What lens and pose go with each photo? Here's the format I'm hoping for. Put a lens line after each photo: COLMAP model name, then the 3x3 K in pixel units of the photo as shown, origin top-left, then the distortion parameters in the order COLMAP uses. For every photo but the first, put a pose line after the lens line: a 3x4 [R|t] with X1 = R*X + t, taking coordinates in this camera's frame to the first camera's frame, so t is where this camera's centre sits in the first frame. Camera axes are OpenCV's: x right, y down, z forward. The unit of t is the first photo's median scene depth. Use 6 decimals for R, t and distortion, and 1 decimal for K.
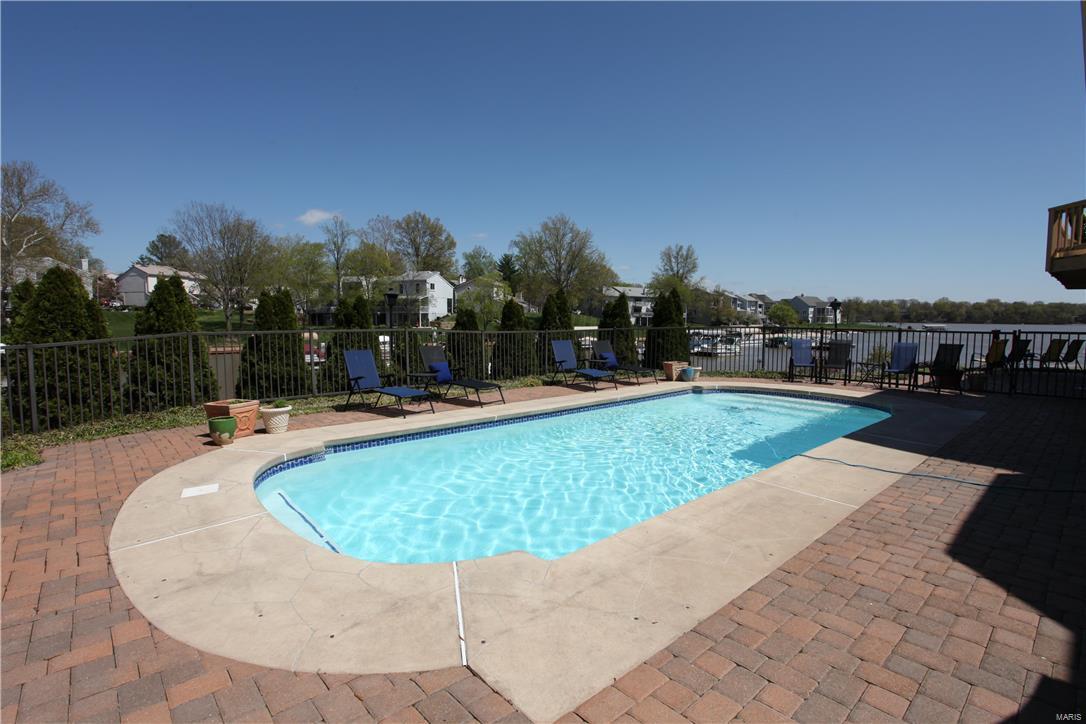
lens RADIAL K [[525.5, 0, 545.7], [0, 525.5, 358.6], [0, 0, 1]] dist [-0.070627, 0.029297]
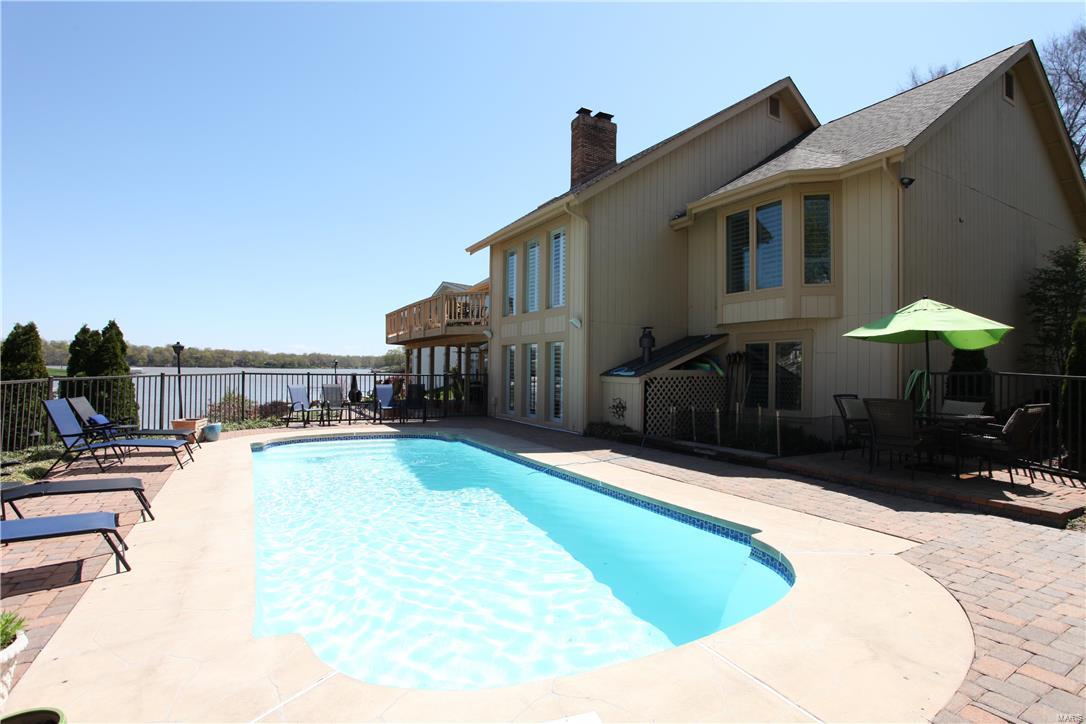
lens RADIAL K [[525.5, 0, 545.7], [0, 525.5, 358.6], [0, 0, 1]] dist [-0.070627, 0.029297]
pose [[0.210648, 0.016794, 0.977418, -0.297528], [0.066801, 0.997268, -0.031531, -0.018635], [-0.975277, 0.071934, 0.208950, 0.238197]]
